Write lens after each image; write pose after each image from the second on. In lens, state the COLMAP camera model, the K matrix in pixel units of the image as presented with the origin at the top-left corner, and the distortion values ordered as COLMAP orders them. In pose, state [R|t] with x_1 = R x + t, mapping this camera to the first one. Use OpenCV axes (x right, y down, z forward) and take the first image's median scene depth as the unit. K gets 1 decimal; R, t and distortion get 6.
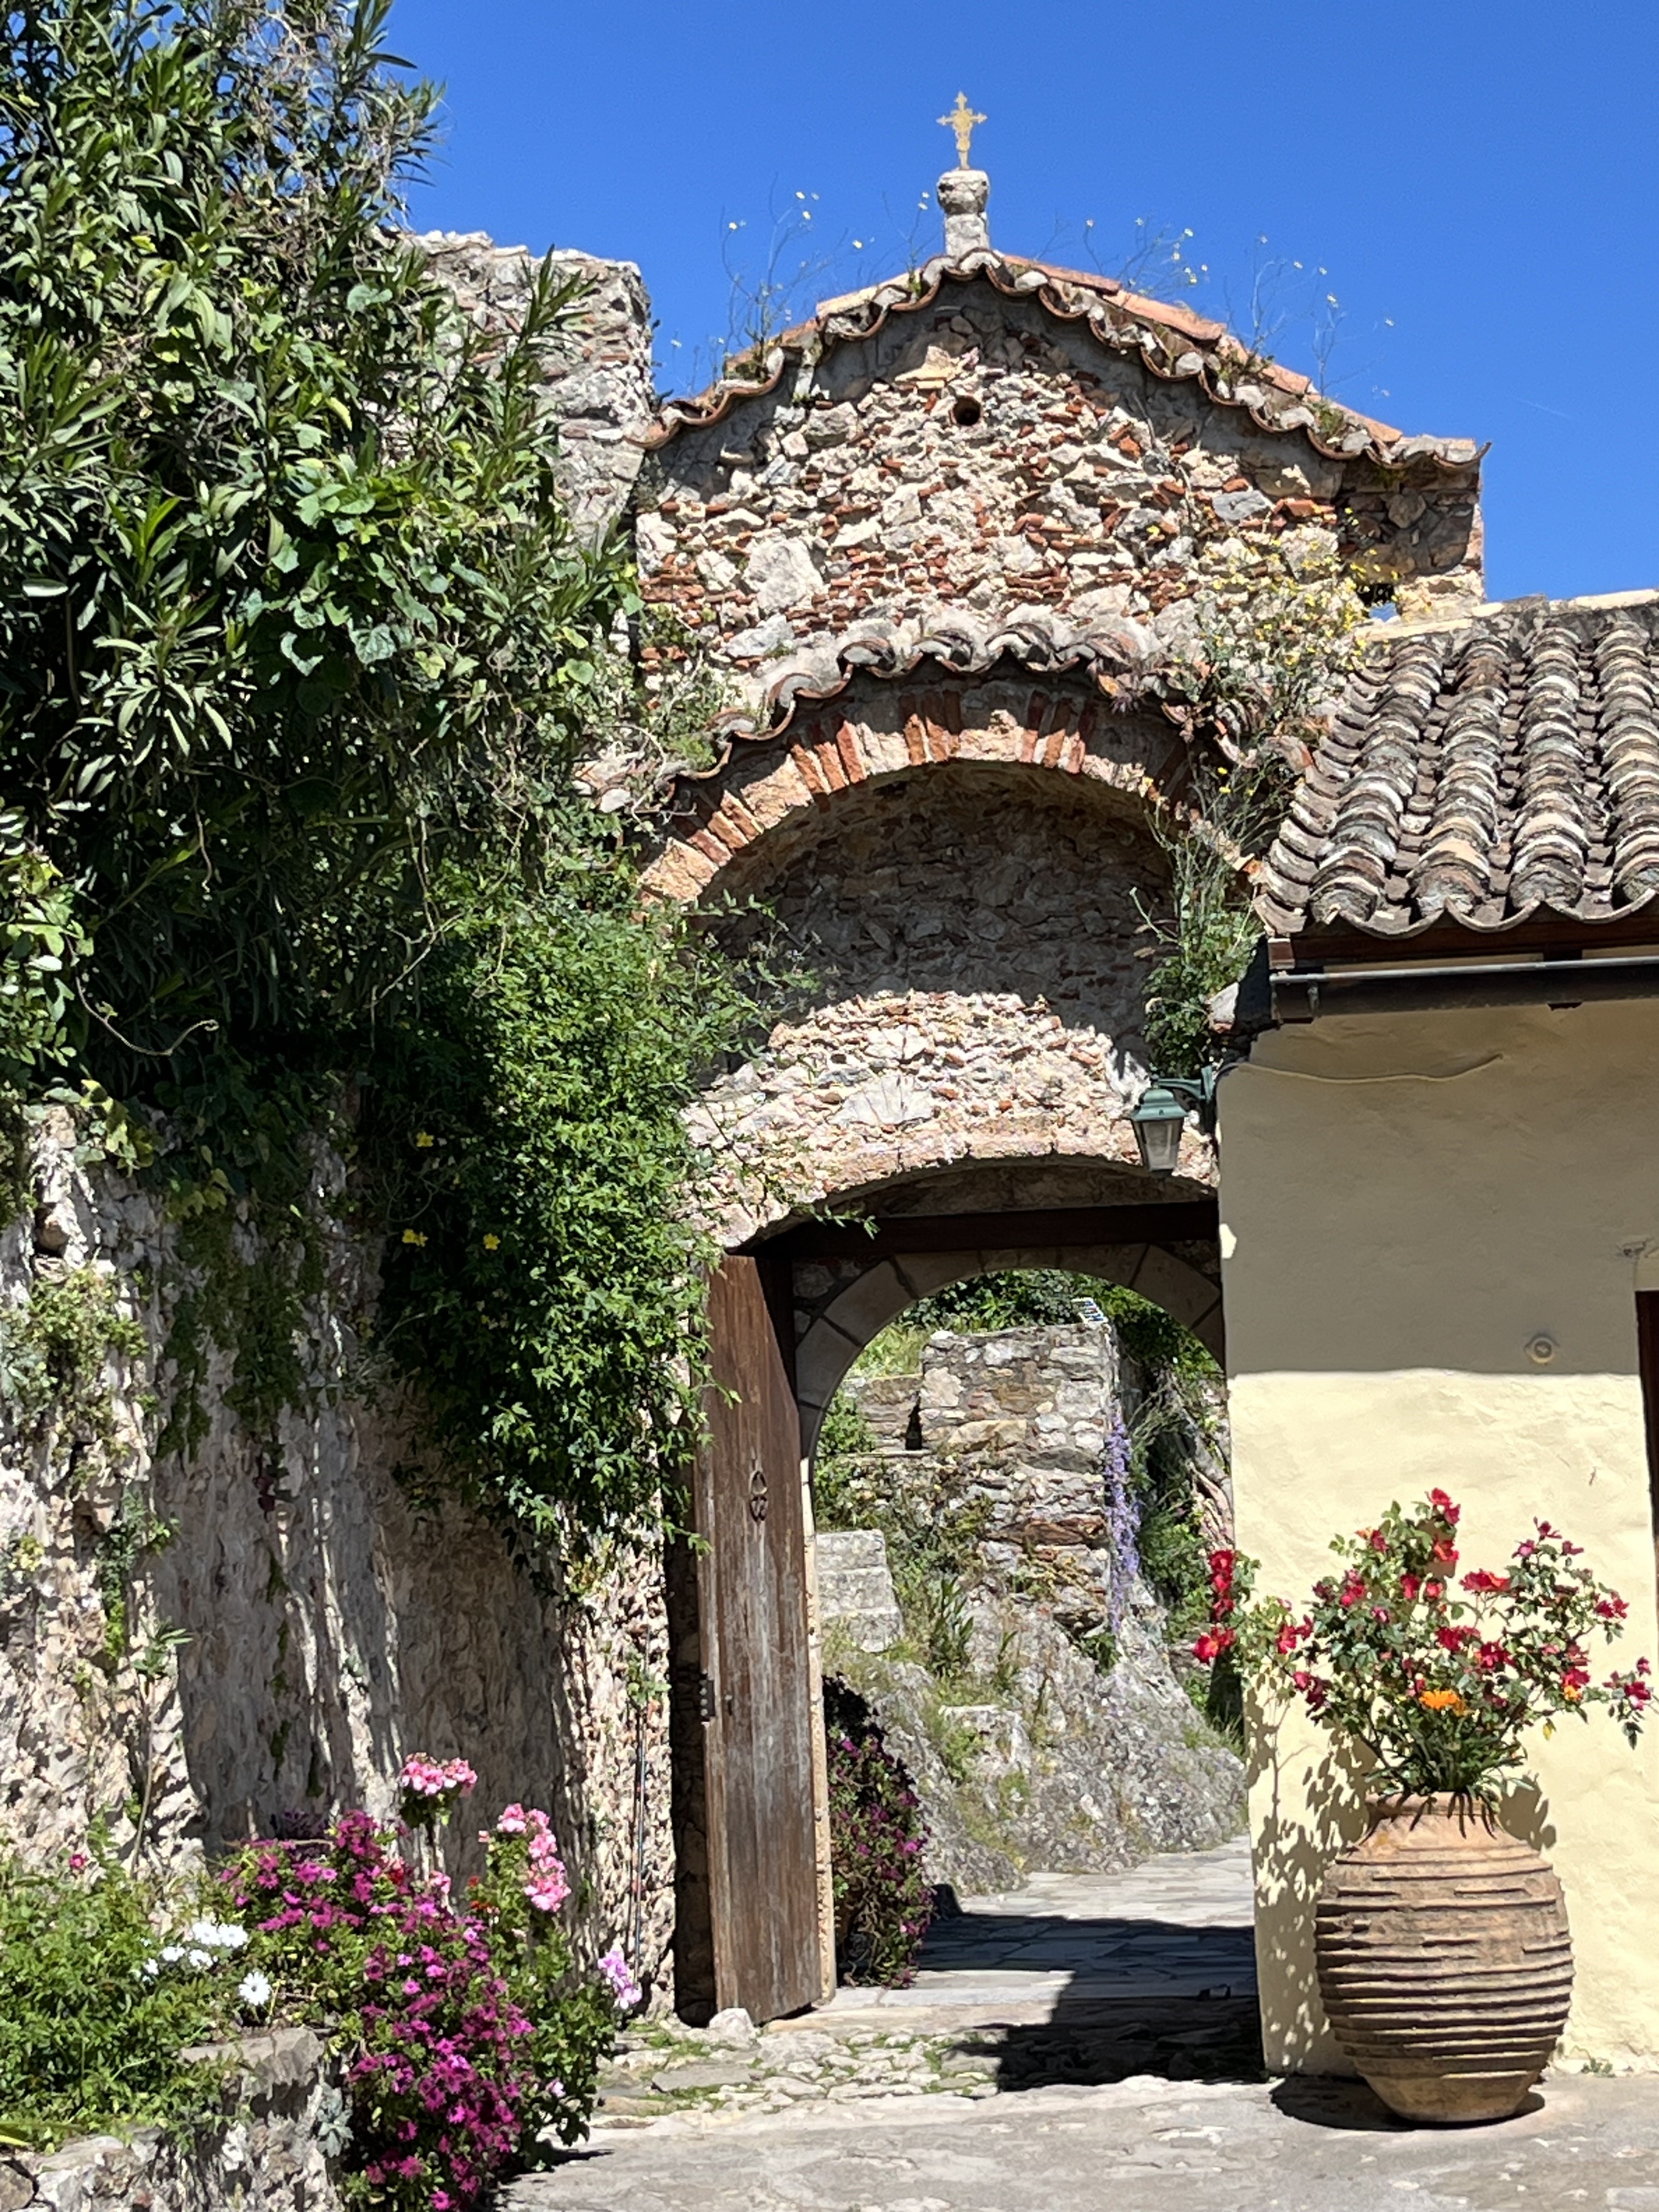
lens RADIAL K [[4207.1, 0, 832.1], [0, 4207.1, 1109.4], [0, 0, 1]] dist [0.032401, 0.000000]
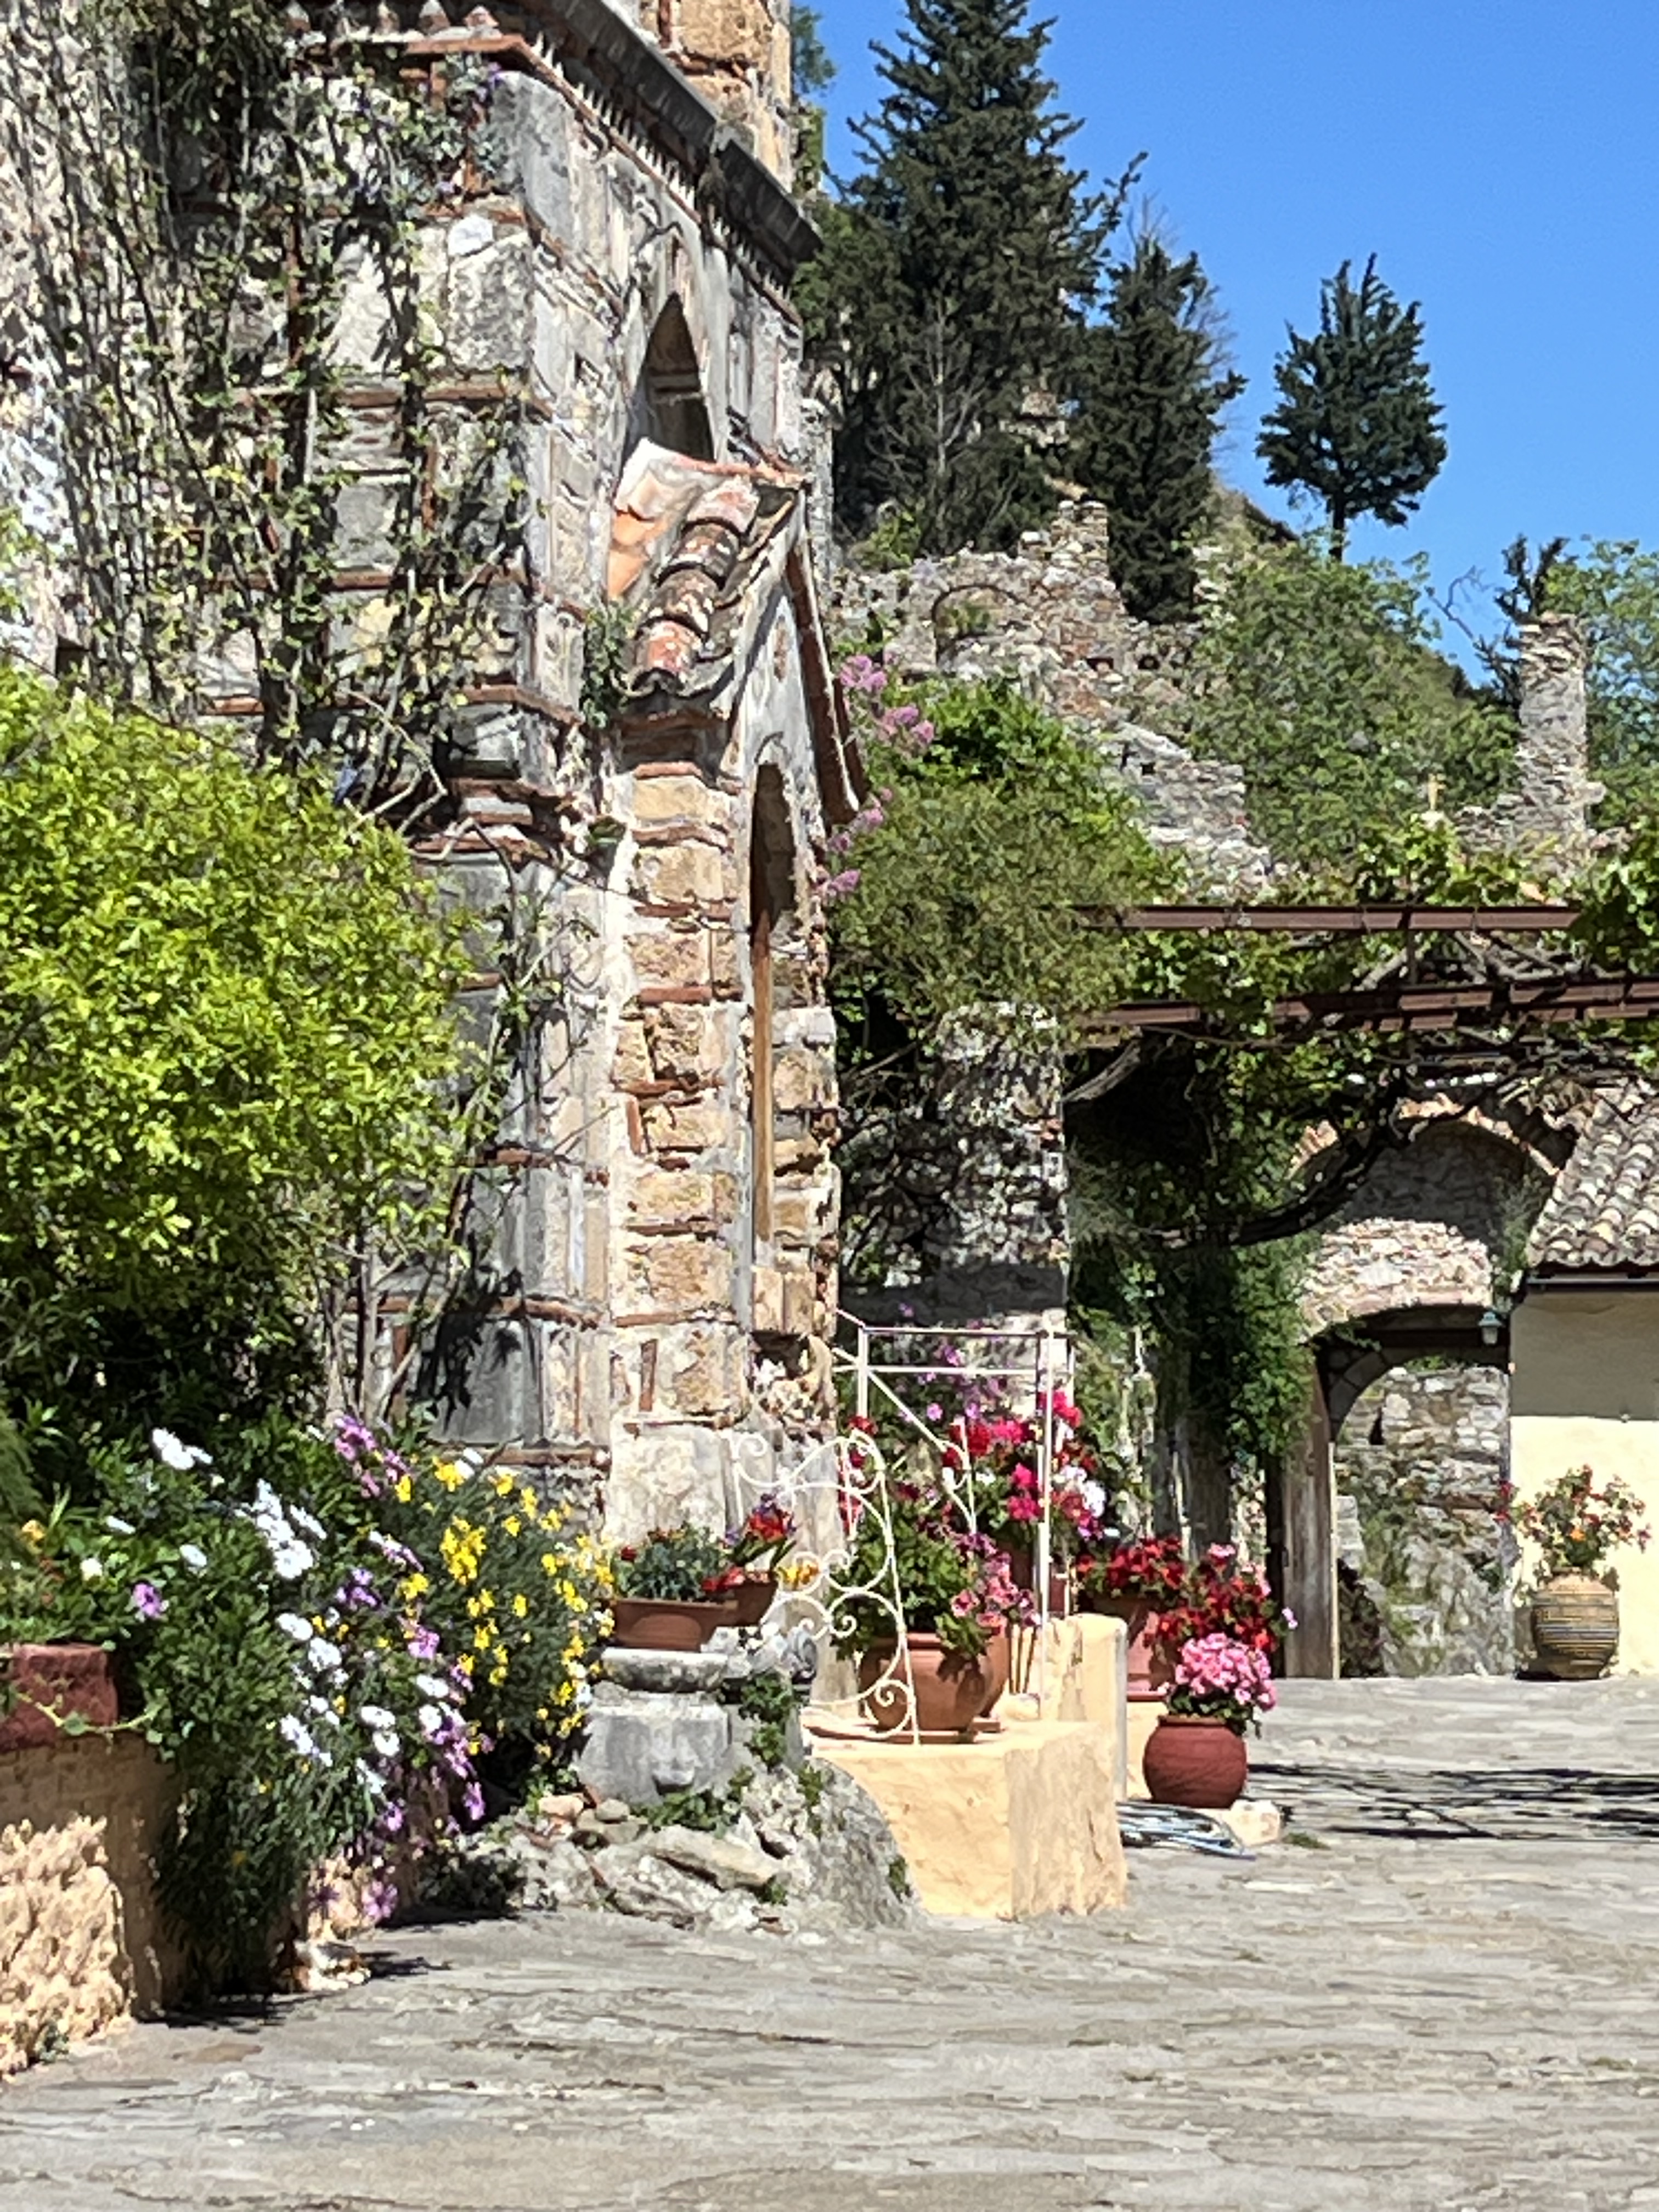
lens RADIAL K [[6618.3, 0, 830.1], [0, 6618.3, 1101.5], [0, 0, 1]] dist [0.184522, 0.000000]
pose [[0.997913, 0.032765, -0.055647, -0.078341], [-0.031144, 0.999072, 0.029757, -0.176397], [0.056570, -0.027962, 0.998007, -2.273113]]
